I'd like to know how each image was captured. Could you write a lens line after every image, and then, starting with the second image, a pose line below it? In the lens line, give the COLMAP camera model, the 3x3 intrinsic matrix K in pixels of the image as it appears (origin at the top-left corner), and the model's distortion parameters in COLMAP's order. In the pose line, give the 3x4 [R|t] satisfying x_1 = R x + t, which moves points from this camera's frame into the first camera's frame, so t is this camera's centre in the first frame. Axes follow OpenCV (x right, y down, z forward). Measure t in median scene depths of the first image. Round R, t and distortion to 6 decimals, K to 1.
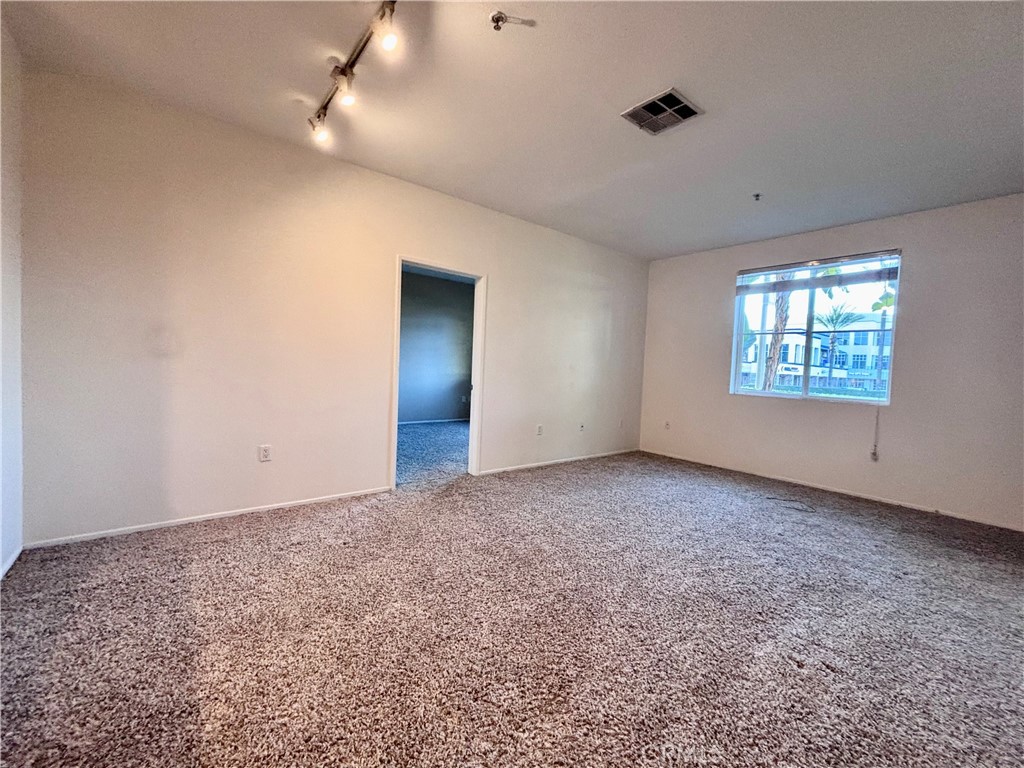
lens RADIAL K [[421.0, 0, 511.3], [0, 421.0, 379.9], [0, 0, 1]] dist [-0.003947, -0.000303]
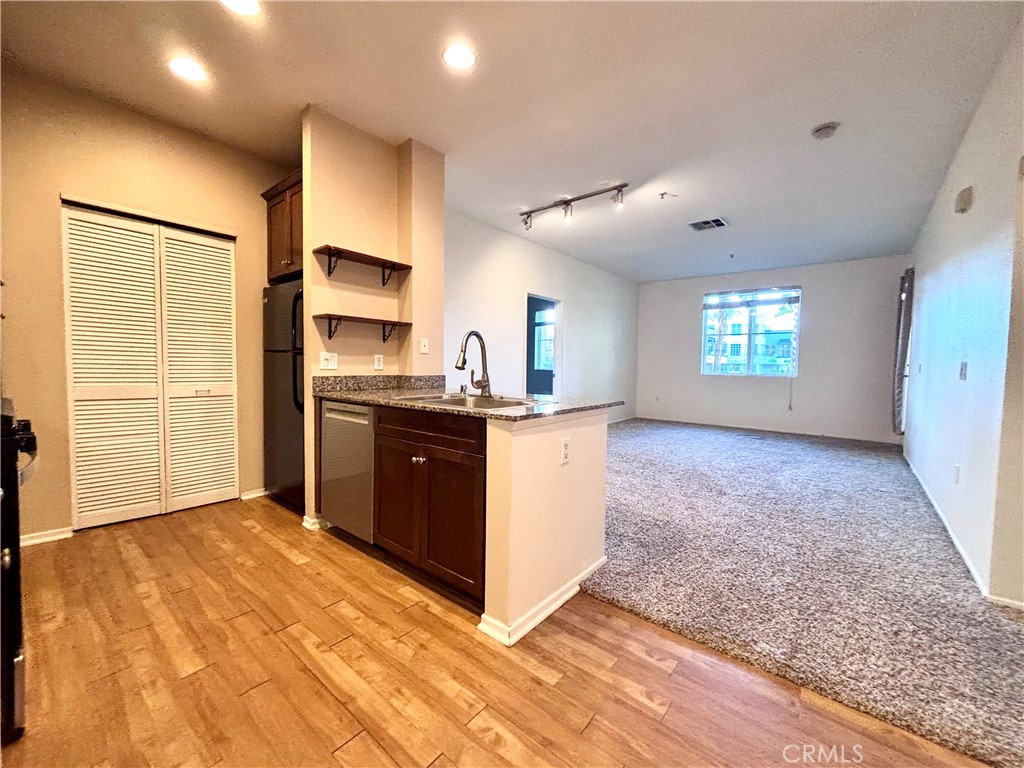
lens RADIAL K [[415.1, 0, 511.8], [0, 415.1, 385.7], [0, 0, 1]] dist [0.002300, 0.000372]
pose [[0.978382, -0.041945, 0.202509, -0.711225], [0.036766, 0.998895, 0.029273, 0.003507], [-0.203513, -0.021195, 0.978843, -0.518595]]
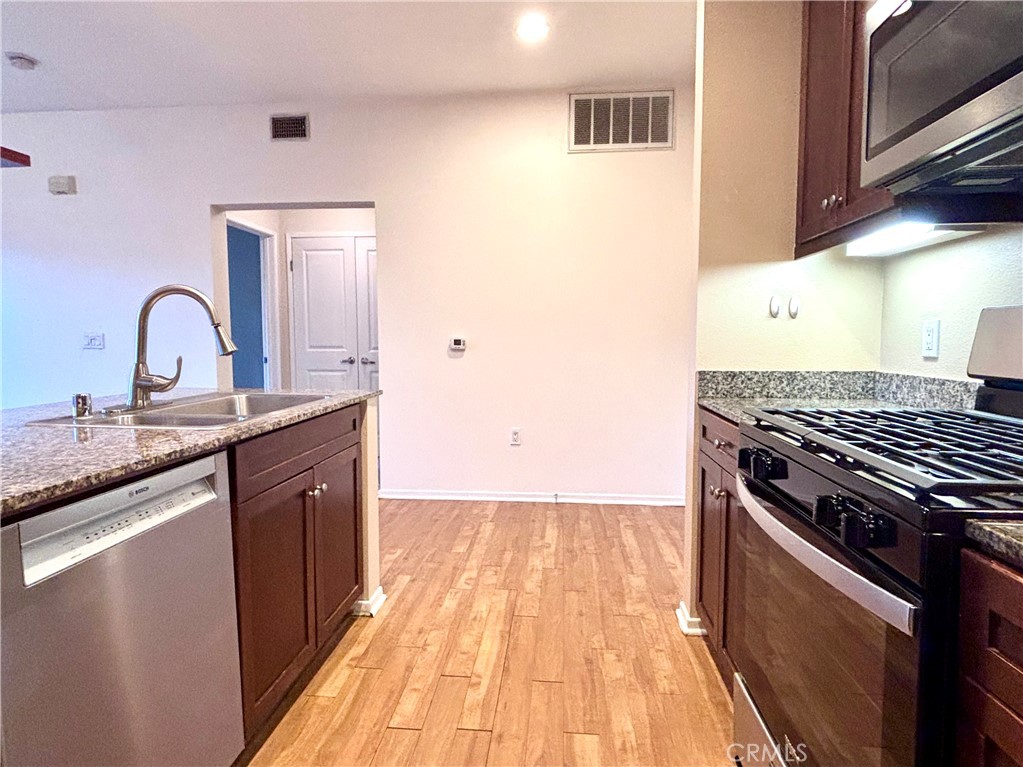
lens RADIAL K [[559.2, 0, 511.5], [0, 559.2, 383.5], [0, 0, 1]] dist [-0.001437, -0.000263]
pose [[-0.722114, -0.107896, 0.683308, -1.227285], [-0.016991, 0.990230, 0.138403, -0.057142], [-0.691565, 0.088332, -0.716893, 0.361203]]
